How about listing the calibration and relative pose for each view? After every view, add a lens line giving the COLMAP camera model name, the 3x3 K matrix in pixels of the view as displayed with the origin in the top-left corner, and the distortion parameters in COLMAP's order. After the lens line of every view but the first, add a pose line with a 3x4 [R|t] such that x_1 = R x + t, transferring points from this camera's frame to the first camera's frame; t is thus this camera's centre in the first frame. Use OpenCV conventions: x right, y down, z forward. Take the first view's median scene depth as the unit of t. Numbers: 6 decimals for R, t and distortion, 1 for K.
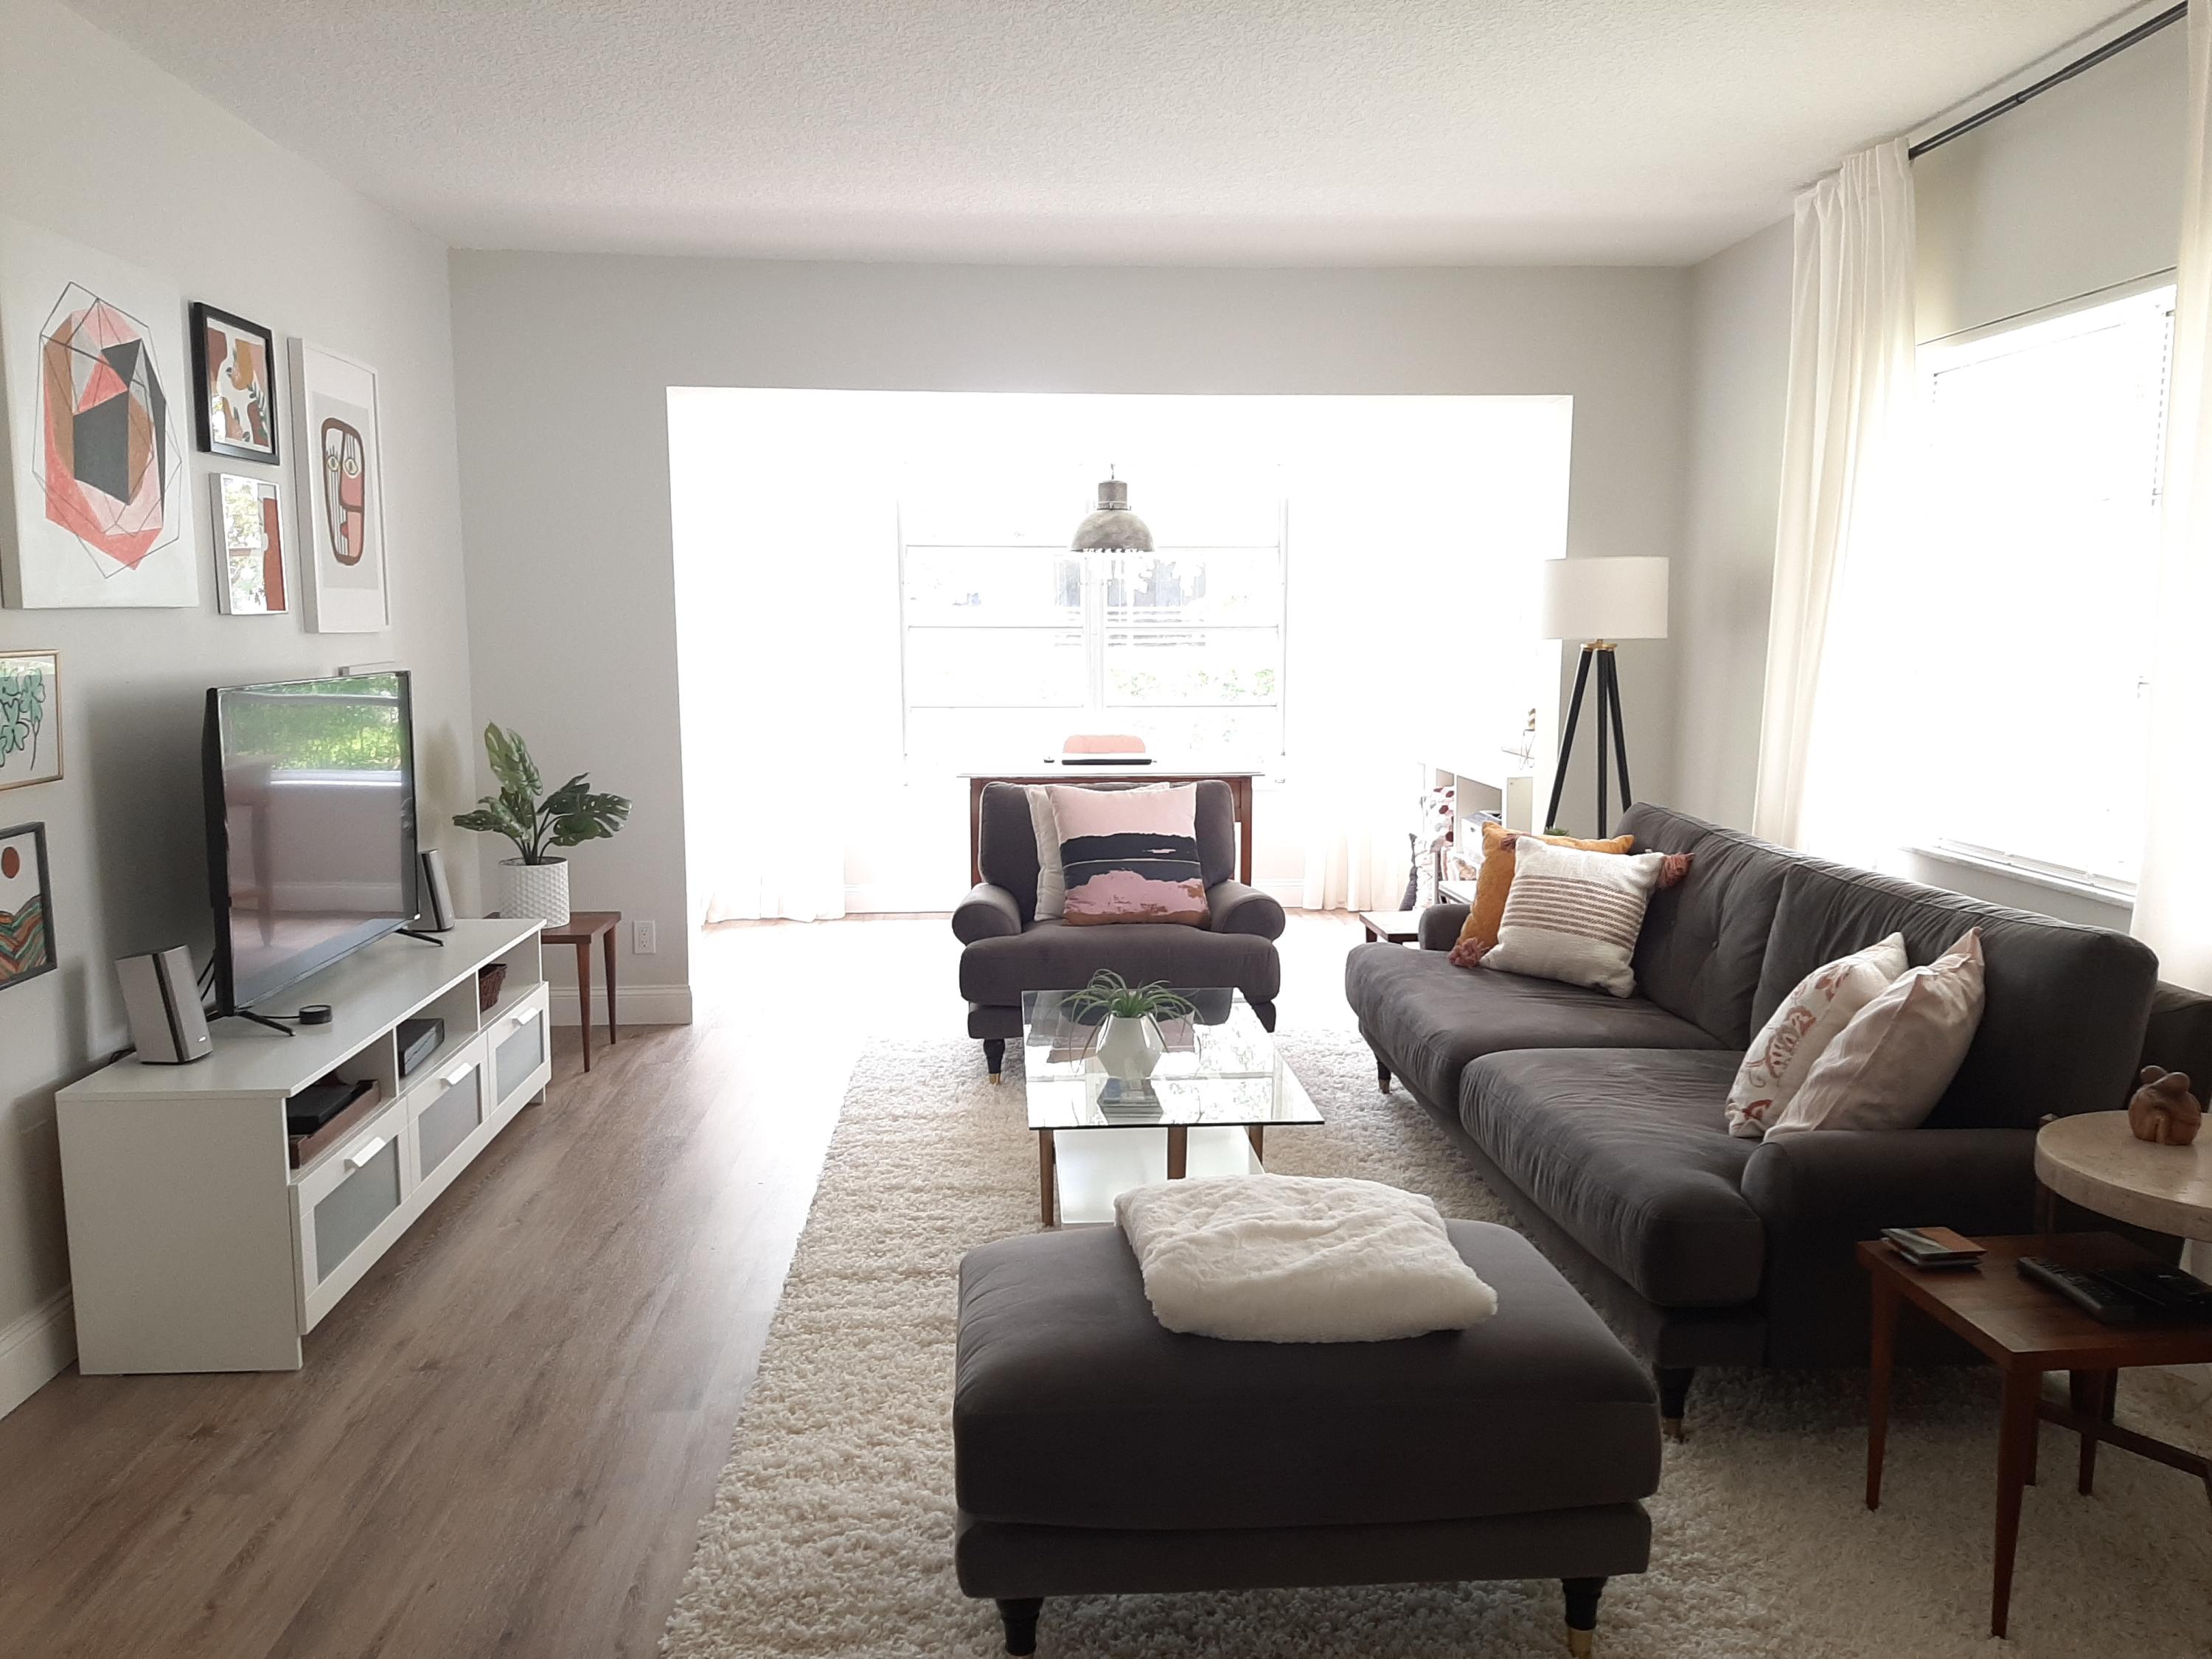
lens RADIAL K [[1705.4, 0, 1119.2], [0, 1705.4, 849.6], [0, 0, 1]] dist [0.085897, -0.158177]
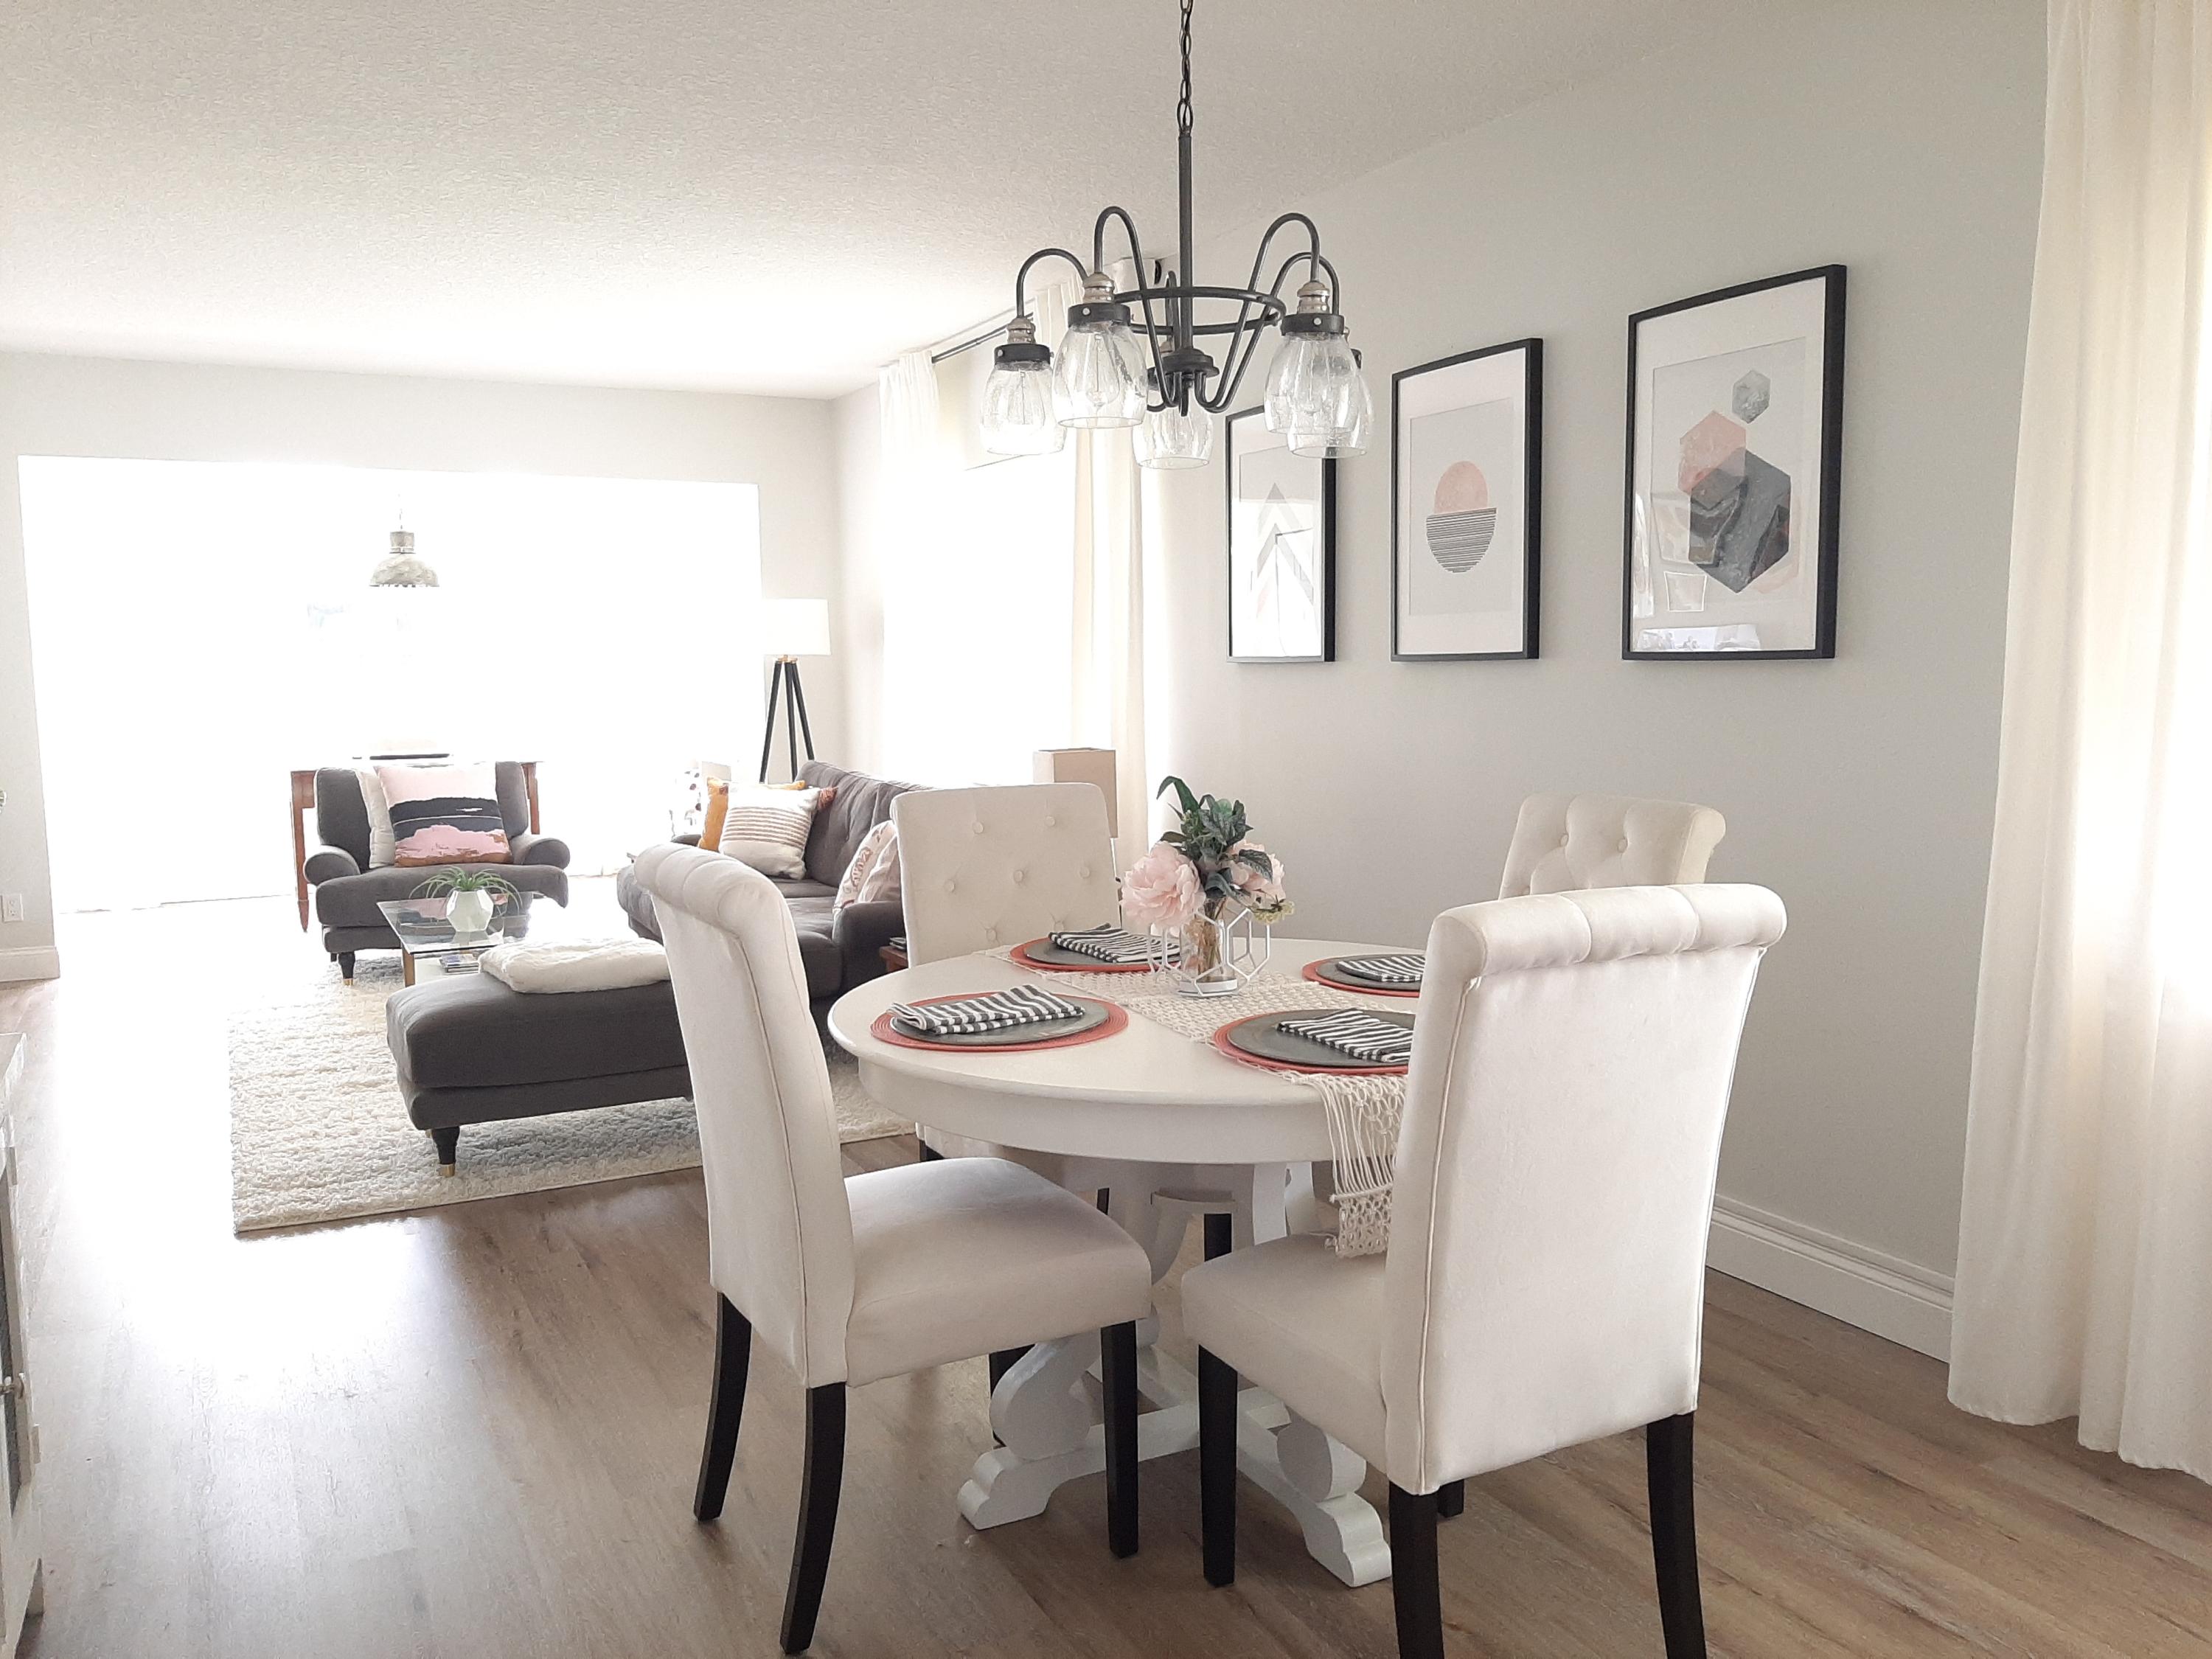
lens RADIAL K [[1705.4, 0, 1119.2], [0, 1705.4, 849.6], [0, 0, 1]] dist [0.085897, -0.158177]
pose [[0.916001, -0.053785, 0.397555, -0.049364], [0.060316, 0.998172, -0.003932, 0.069619], [-0.396616, 0.027581, 0.917570, -0.466941]]
